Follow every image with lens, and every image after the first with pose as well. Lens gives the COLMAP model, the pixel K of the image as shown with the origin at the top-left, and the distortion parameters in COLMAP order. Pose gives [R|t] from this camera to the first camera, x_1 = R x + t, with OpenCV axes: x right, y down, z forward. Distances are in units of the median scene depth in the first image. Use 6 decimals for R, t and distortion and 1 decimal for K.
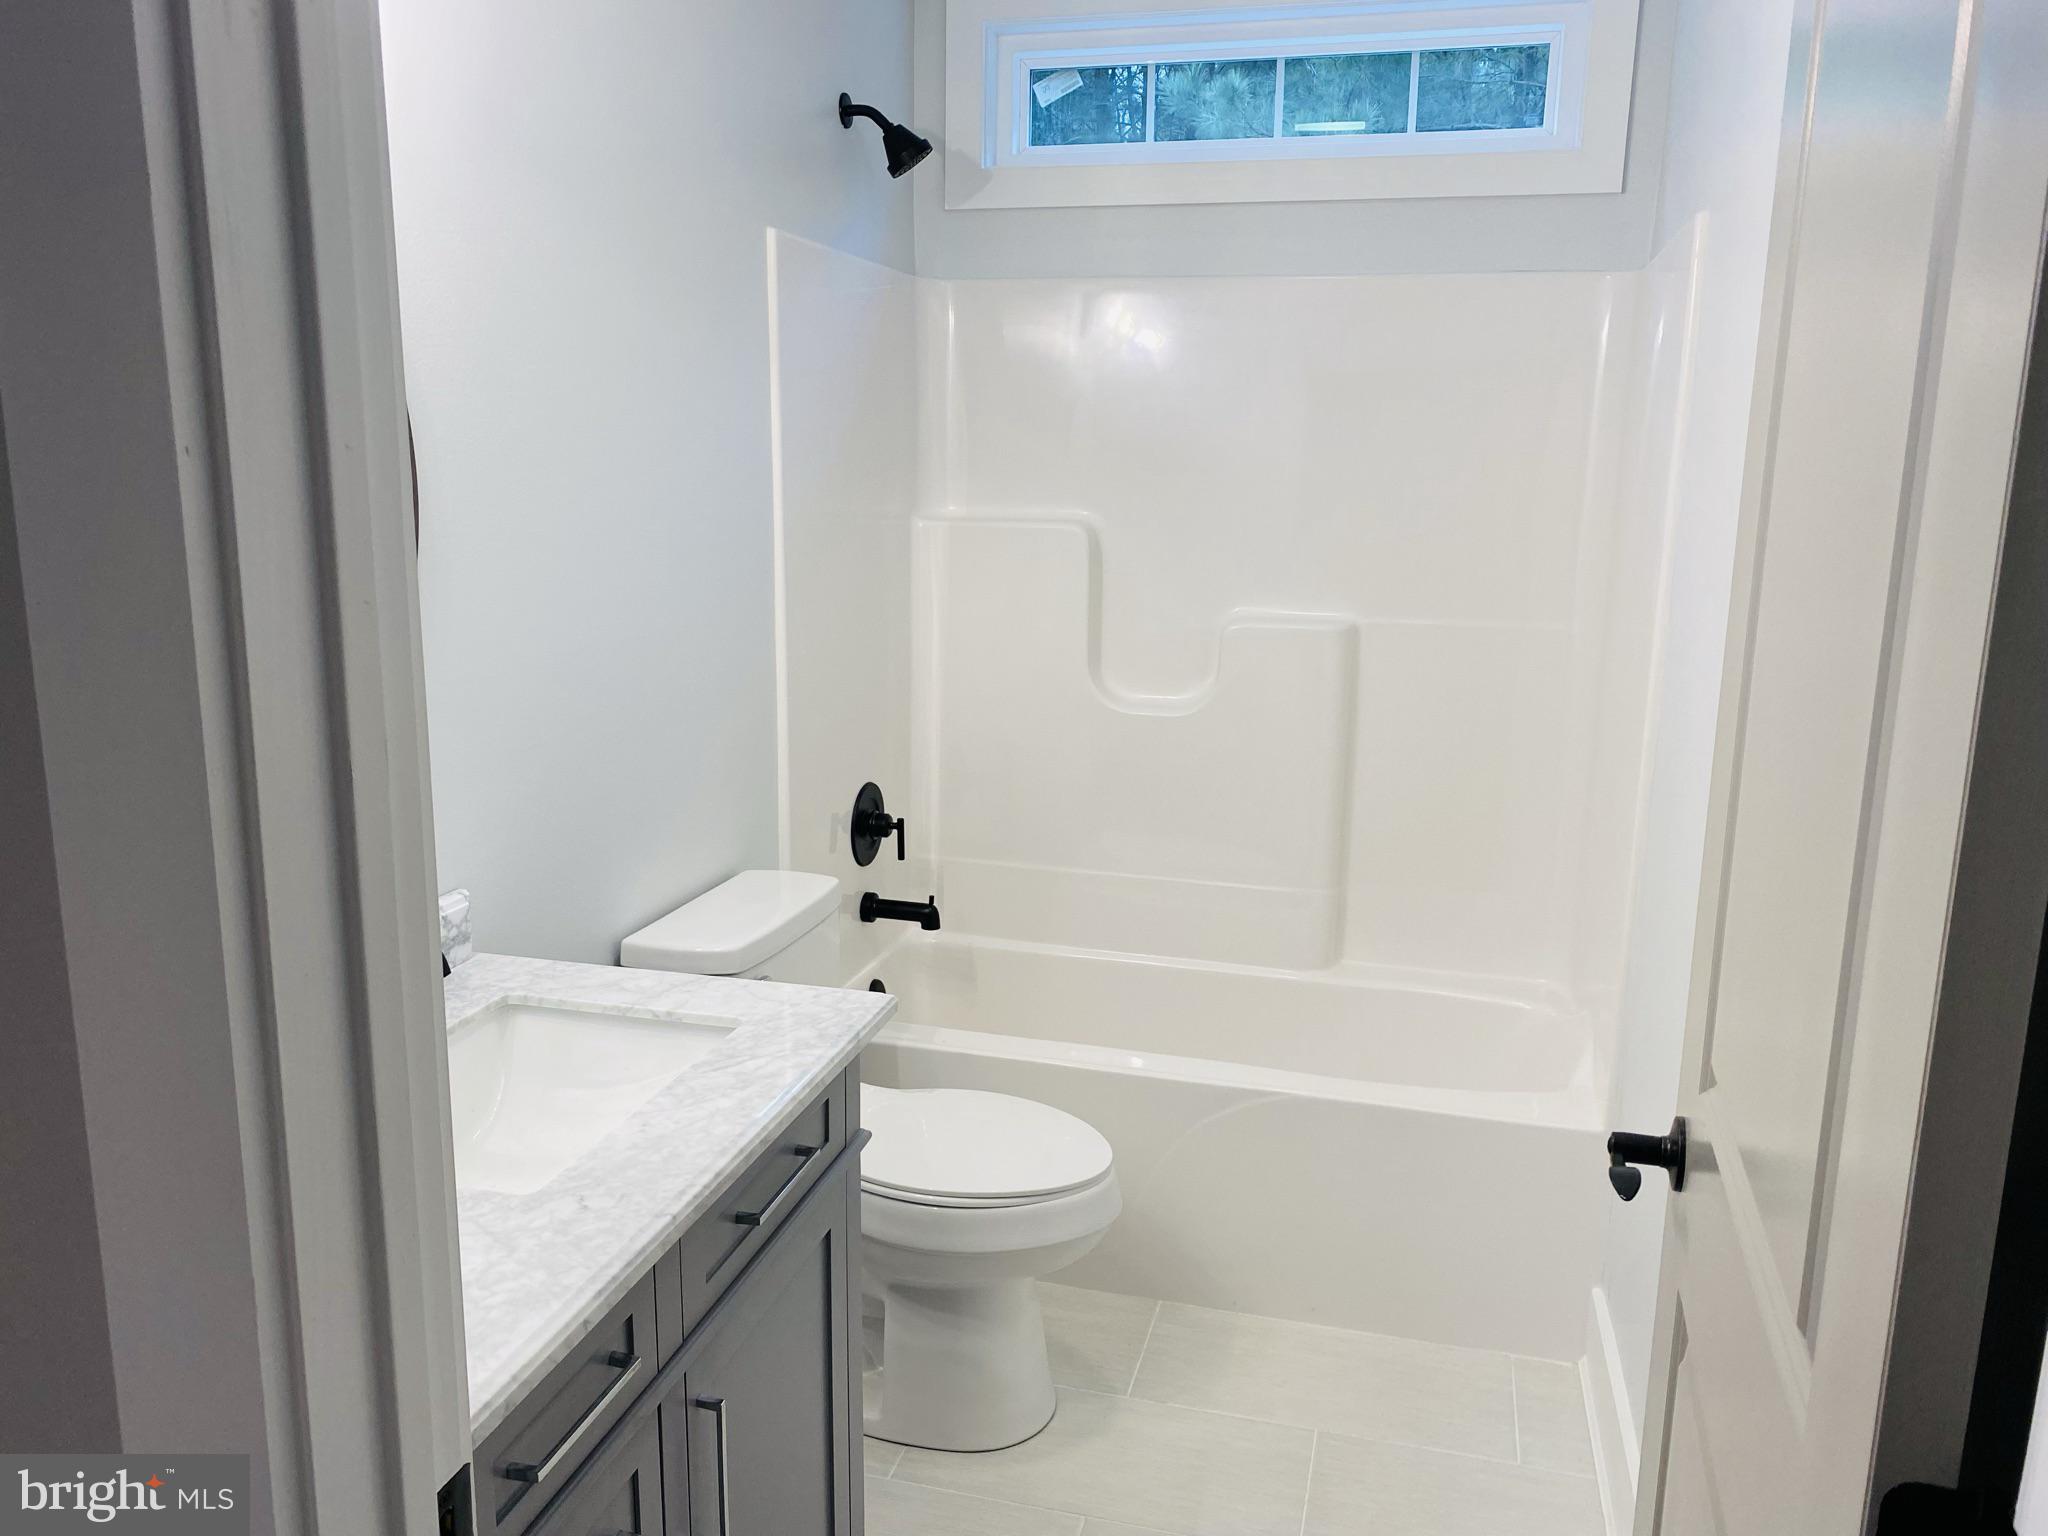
lens RADIAL K [[1562.5, 0, 1041.3], [0, 1562.5, 776.5], [0, 0, 1]] dist [0.016448, -0.006008]
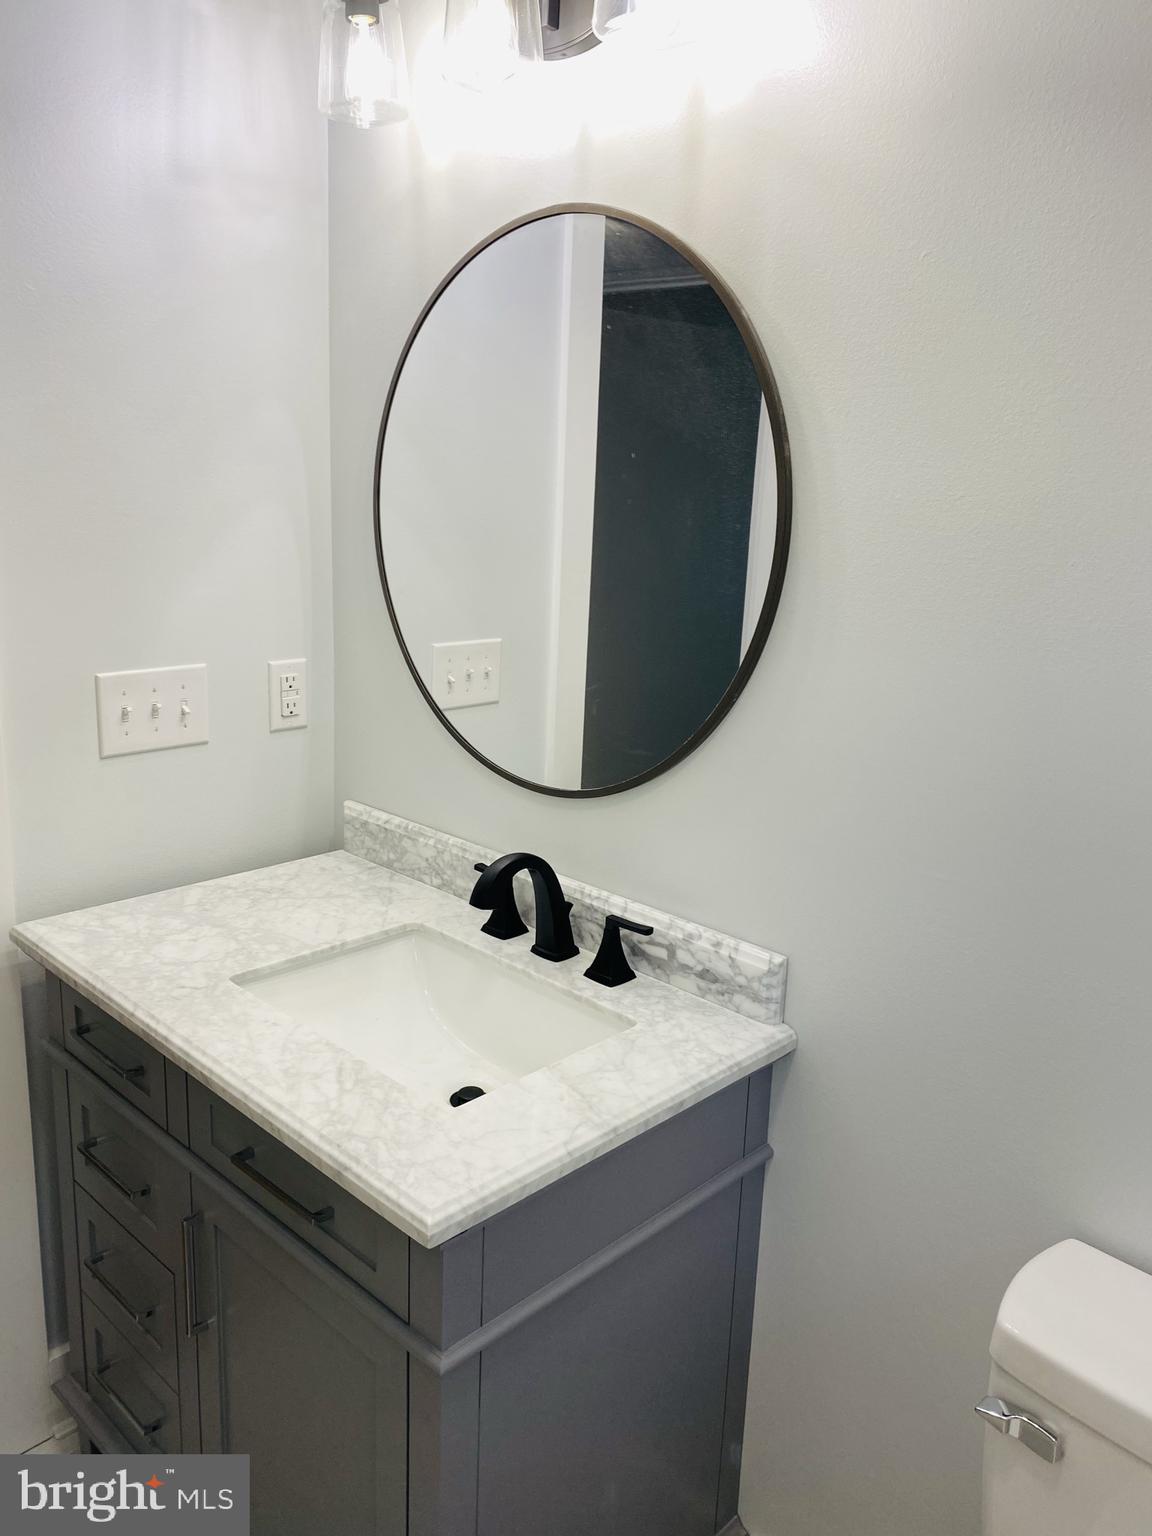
lens RADIAL K [[1171.8, 0, 576.0], [0, 1171.8, 768.0], [0, 0, 1]] dist [0.016448, -0.006008]
pose [[-0.512830, 0.160832, -0.843290, 0.361282], [-0.217934, 0.925727, 0.309087, -0.292691], [0.830367, 0.342291, -0.439690, 1.483793]]
